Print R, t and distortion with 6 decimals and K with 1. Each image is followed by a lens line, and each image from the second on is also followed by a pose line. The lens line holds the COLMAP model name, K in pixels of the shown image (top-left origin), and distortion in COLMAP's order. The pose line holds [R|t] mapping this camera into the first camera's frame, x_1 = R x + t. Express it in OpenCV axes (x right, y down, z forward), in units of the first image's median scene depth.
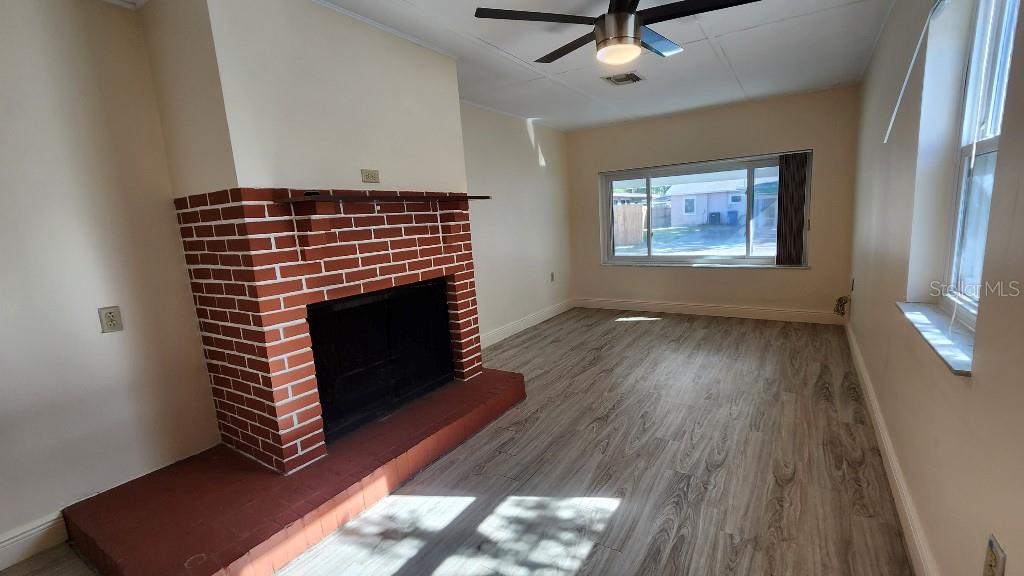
lens RADIAL K [[432.8, 0, 542.3], [0, 432.8, 287.8], [0, 0, 1]] dist [0.000657, -0.000026]
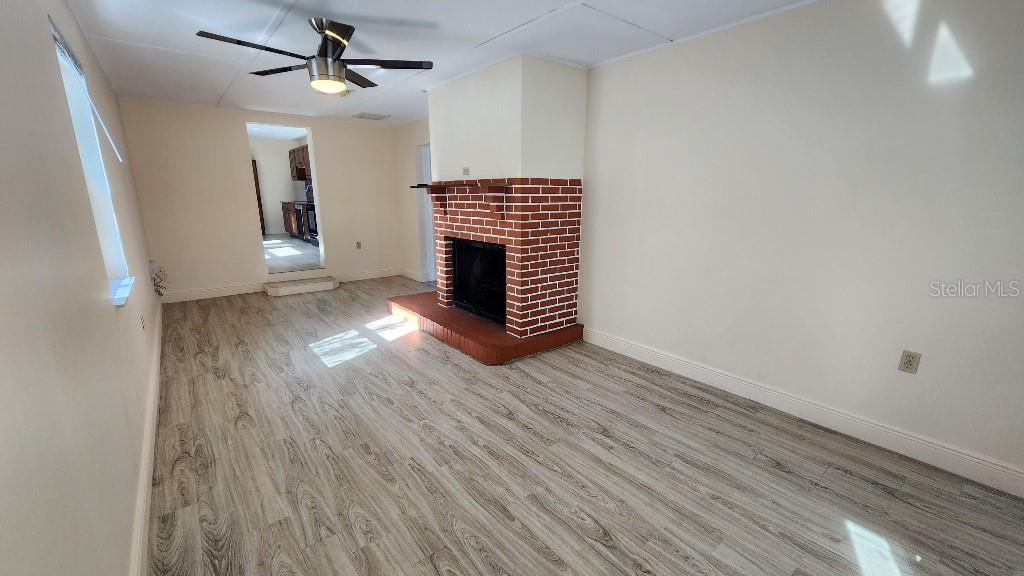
lens RADIAL K [[413.4, 0, 512.0], [0, 413.4, 288.0], [0, 0, 1]] dist [0.001462, 0.000054]
pose [[-0.342509, 0.259699, -0.902908, 1.041520], [-0.139962, 0.936209, 0.322371, -0.350931], [0.929031, 0.236788, -0.284312, 1.610827]]
